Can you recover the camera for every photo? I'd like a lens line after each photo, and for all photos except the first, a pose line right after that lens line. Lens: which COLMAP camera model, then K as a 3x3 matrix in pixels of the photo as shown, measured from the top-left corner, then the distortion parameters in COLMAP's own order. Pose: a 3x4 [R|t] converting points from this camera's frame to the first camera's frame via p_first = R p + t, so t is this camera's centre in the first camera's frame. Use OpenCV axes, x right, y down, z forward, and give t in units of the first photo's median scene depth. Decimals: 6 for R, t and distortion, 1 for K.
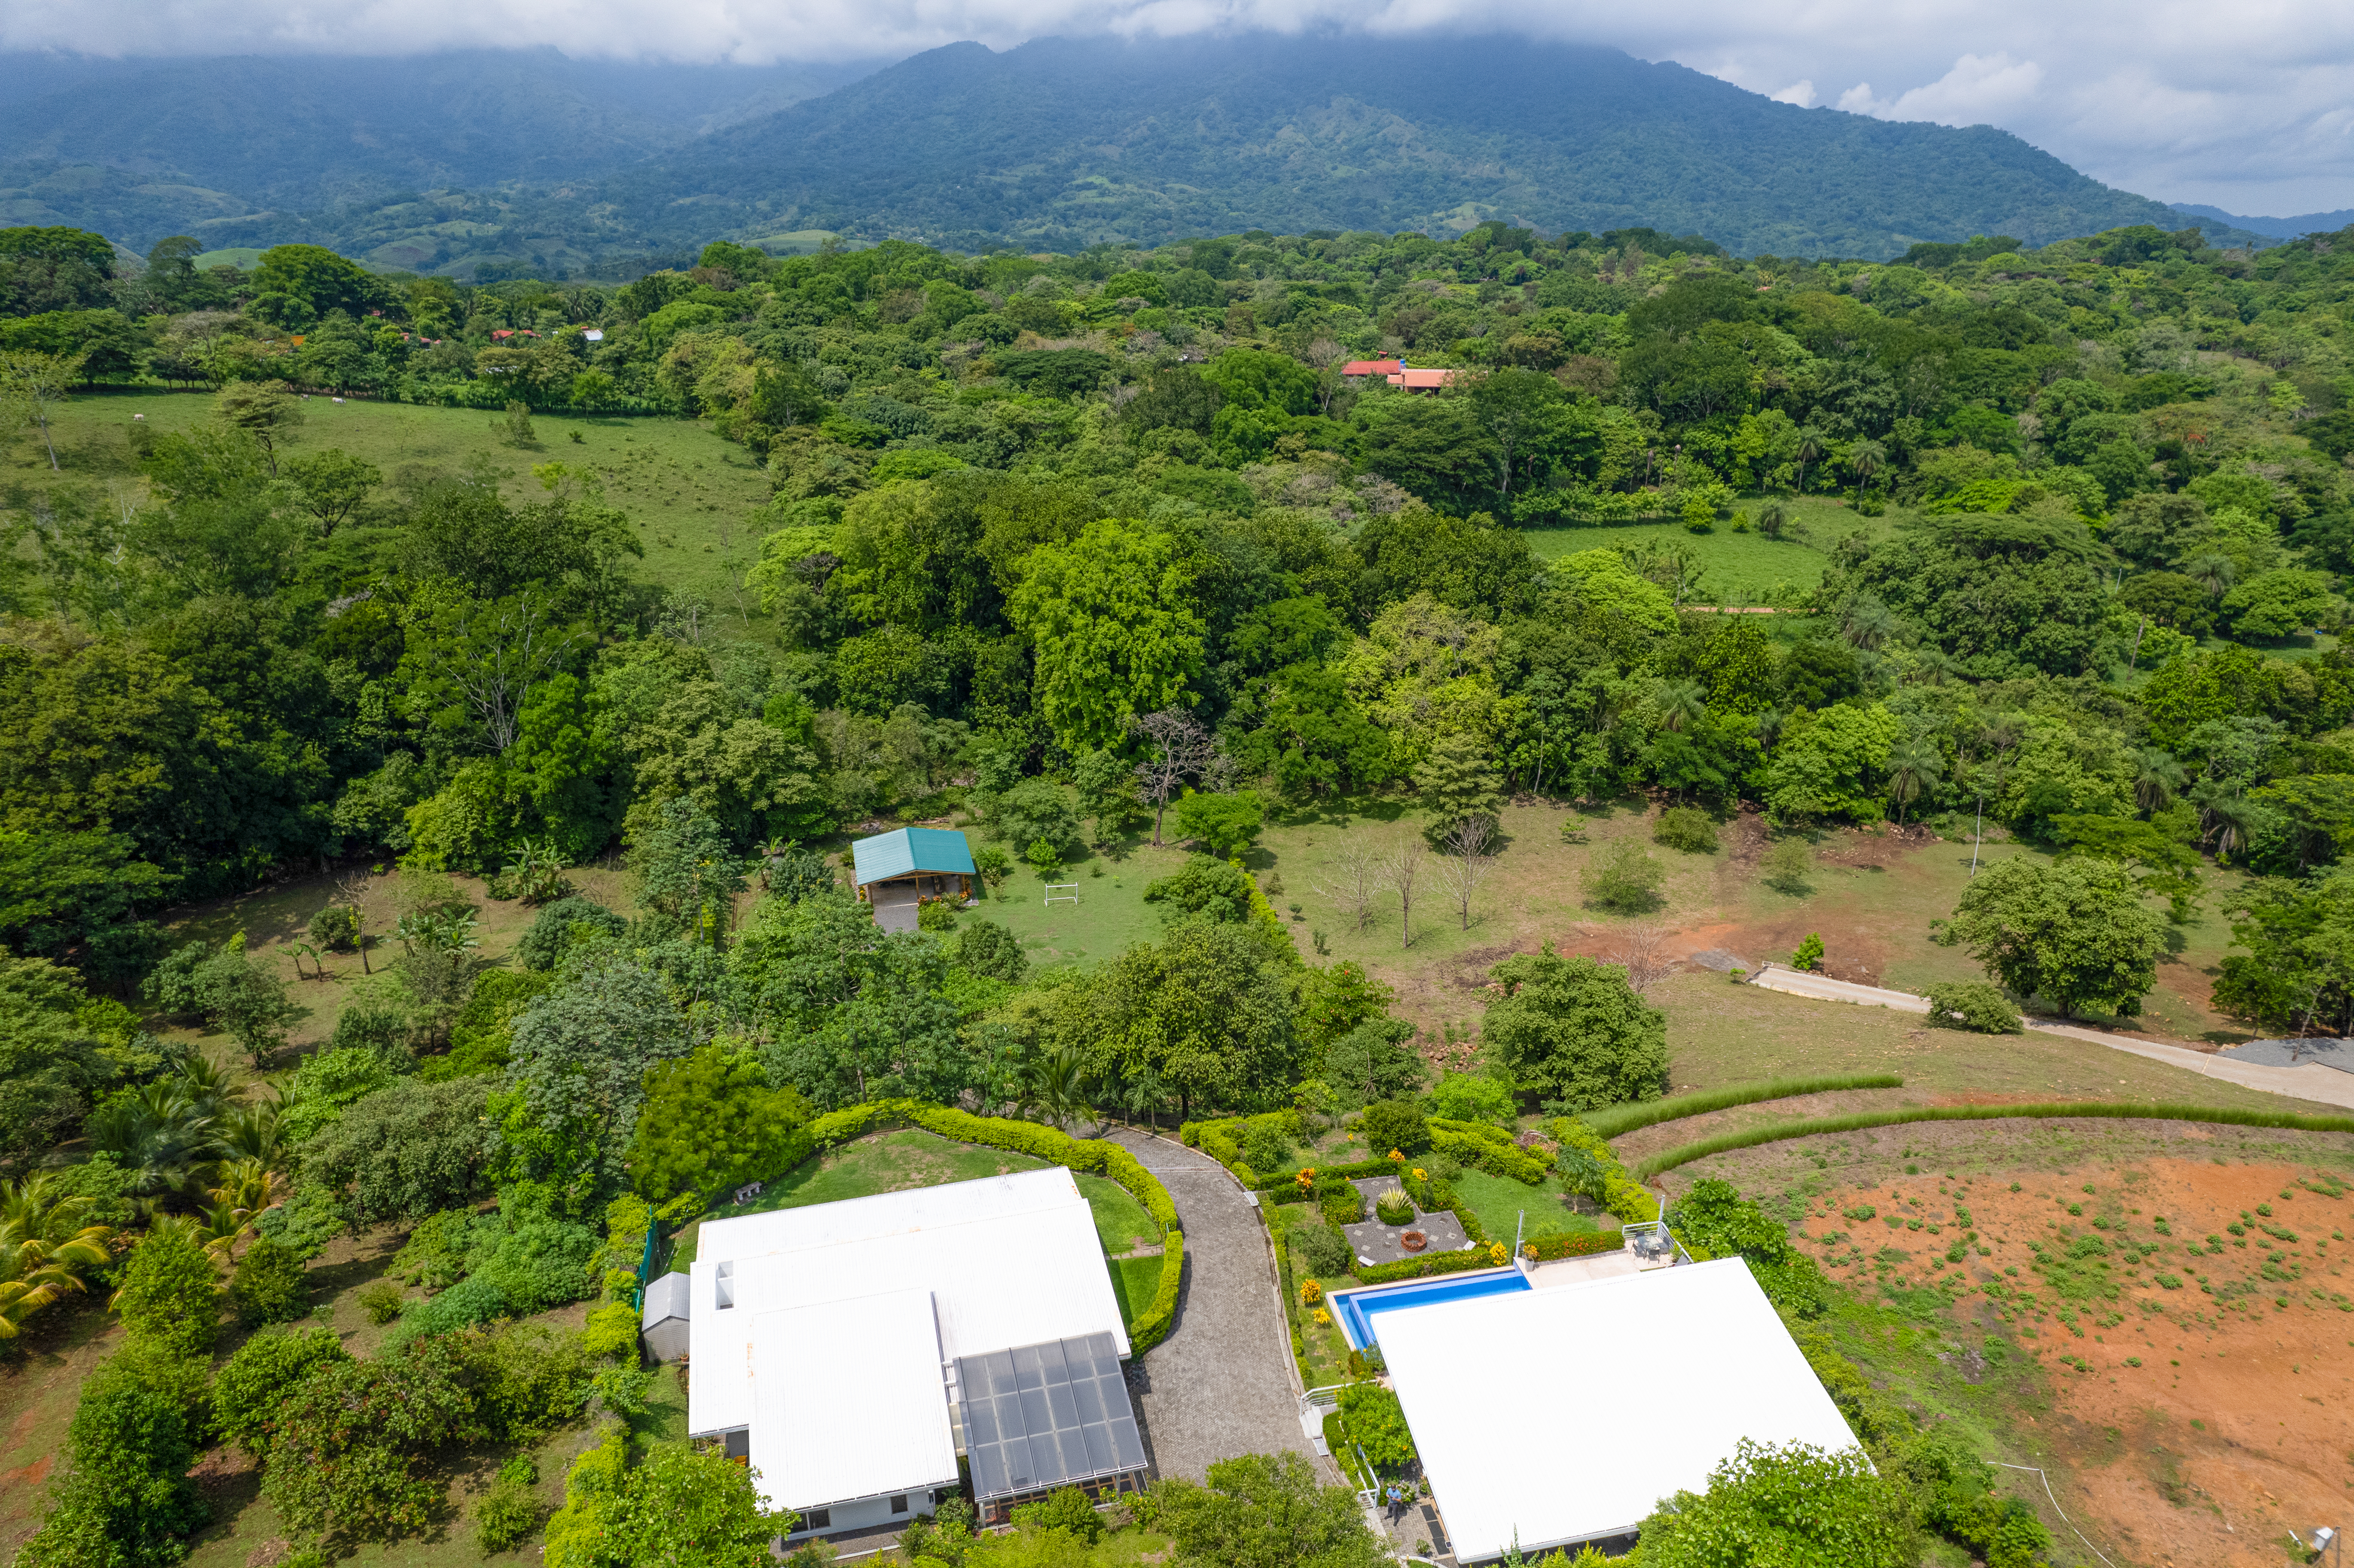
lens RADIAL K [[1504.4, 0, 1177.0], [0, 1504.4, 784.0], [0, 0, 1]] dist [-0.055494, 0.030355]
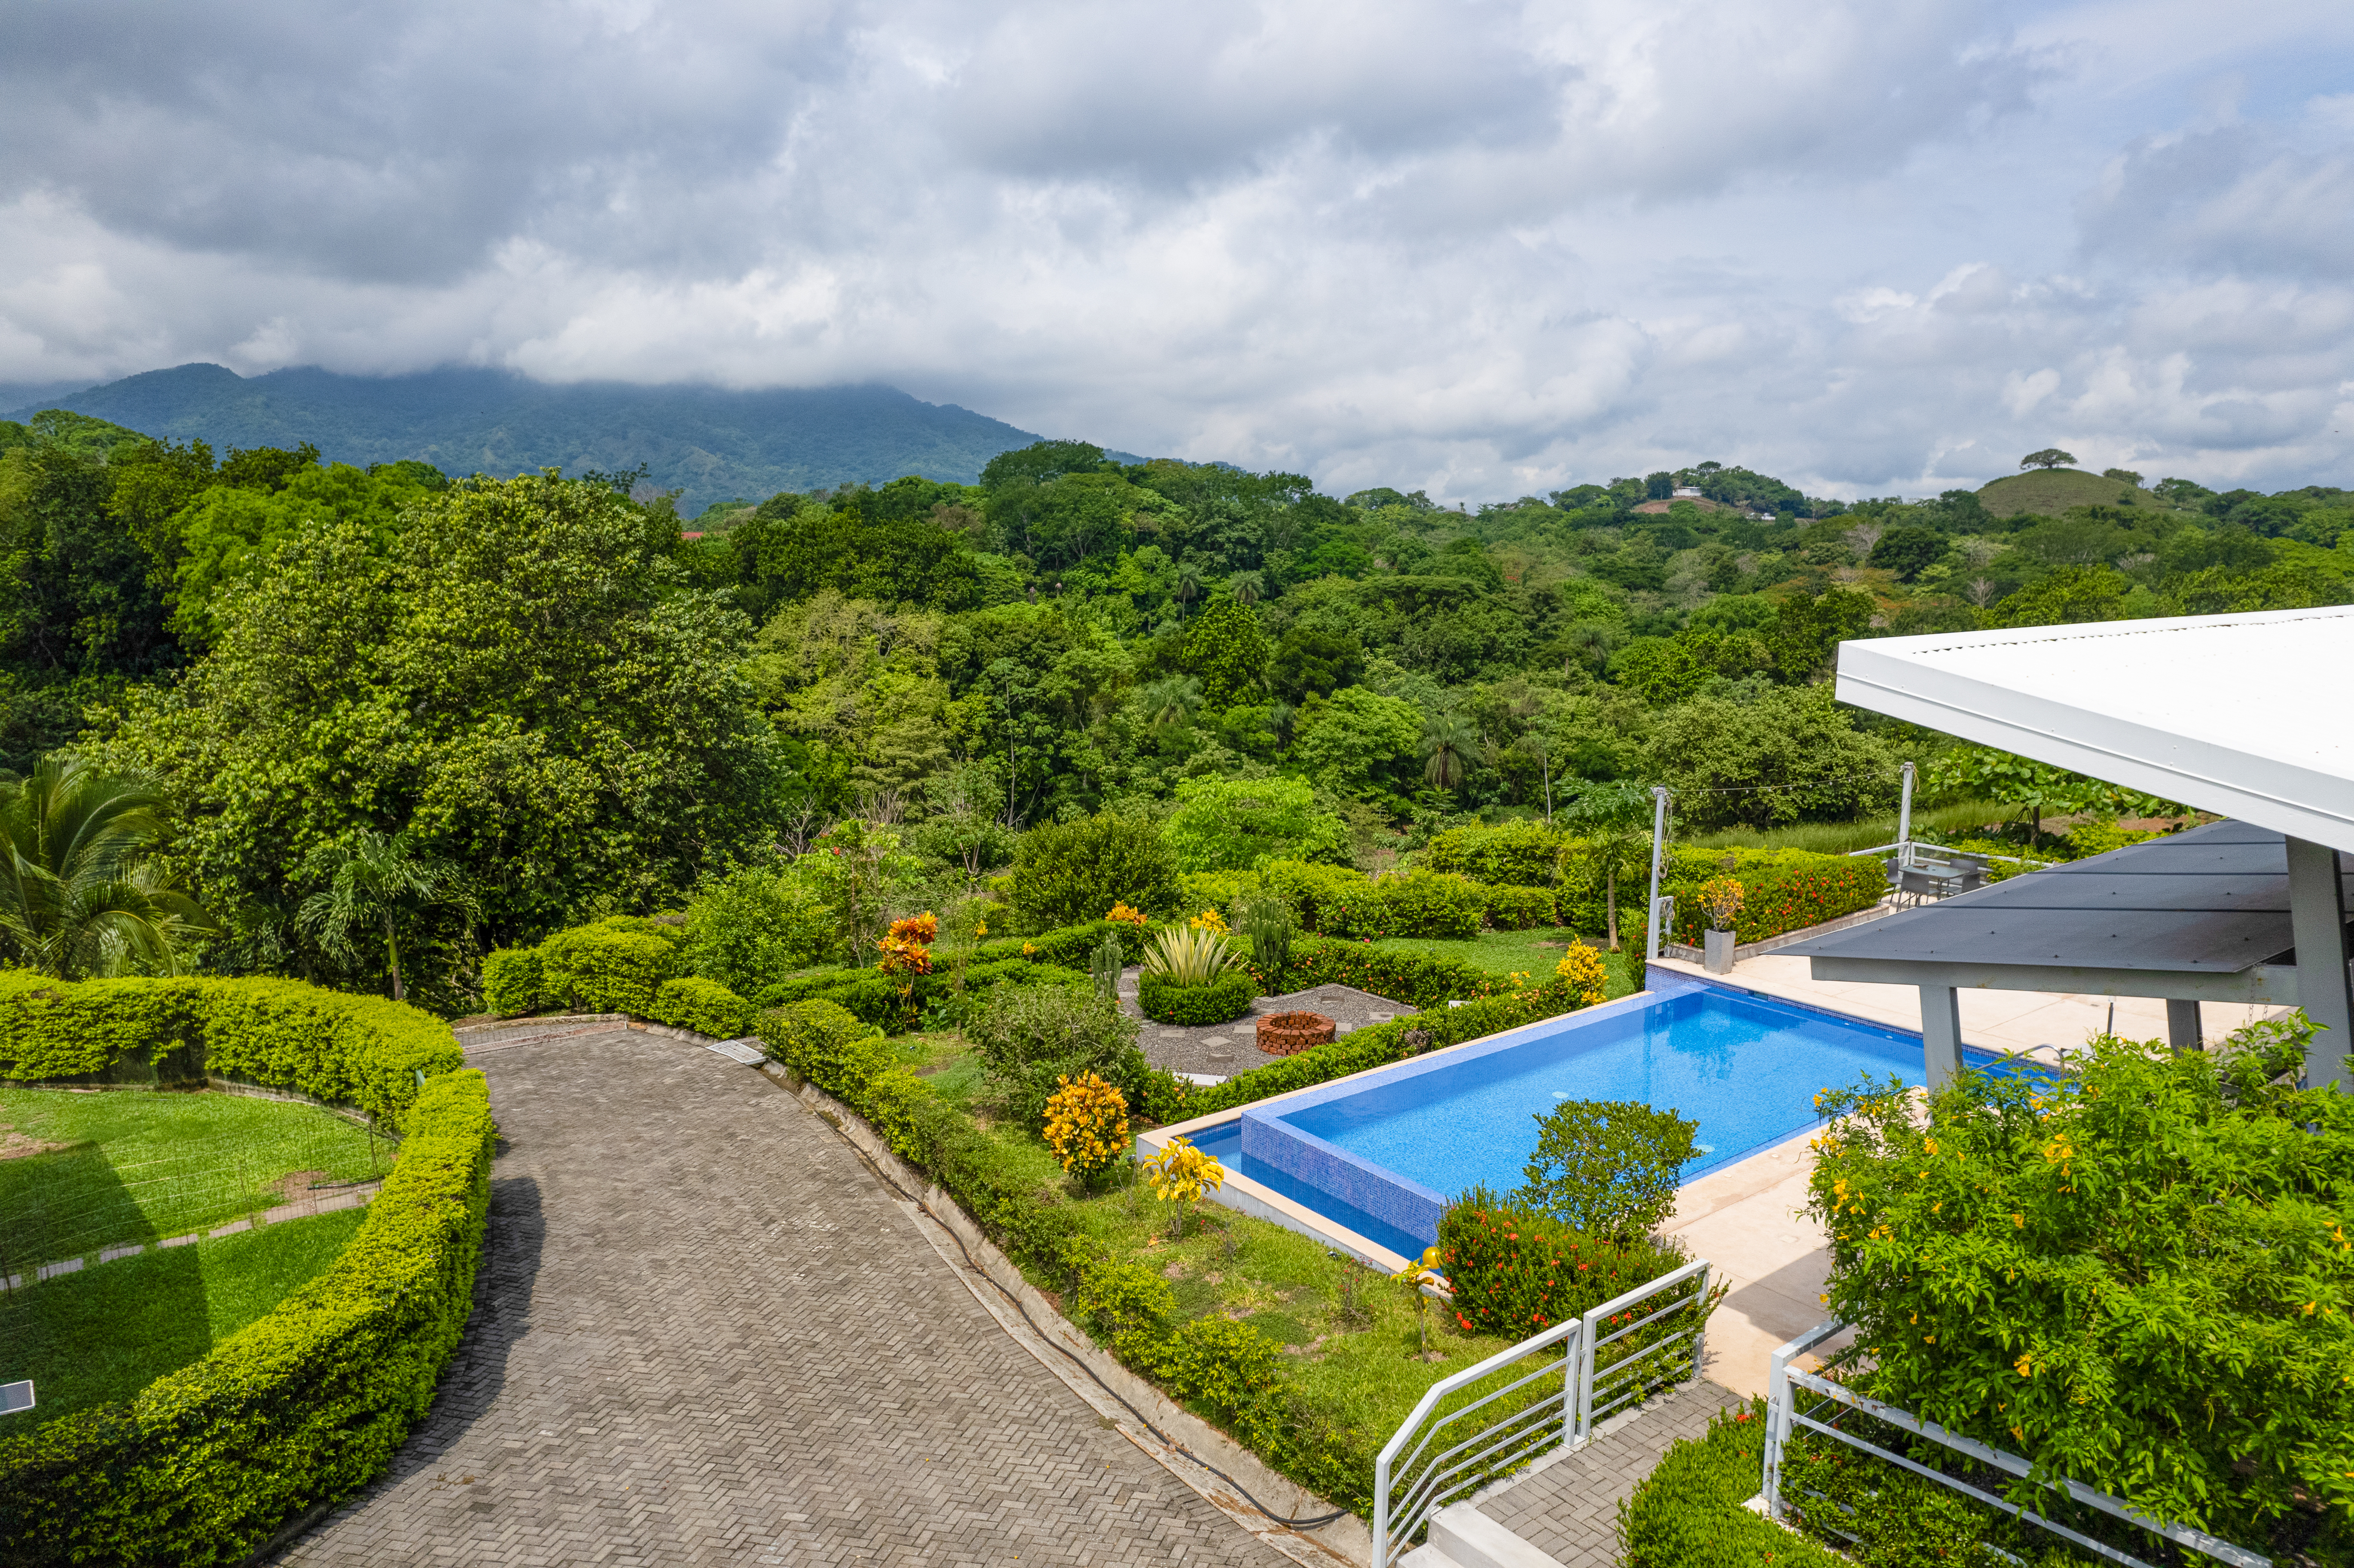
lens RADIAL K [[1504.4, 0, 1177.0], [0, 1504.4, 784.0], [0, 0, 1]] dist [-0.055494, 0.030355]
pose [[0.904643, -0.065711, 0.421073, 0.002622], [0.154736, 0.971258, -0.180869, 0.129715], [-0.397086, 0.228777, 0.888810, 0.302125]]
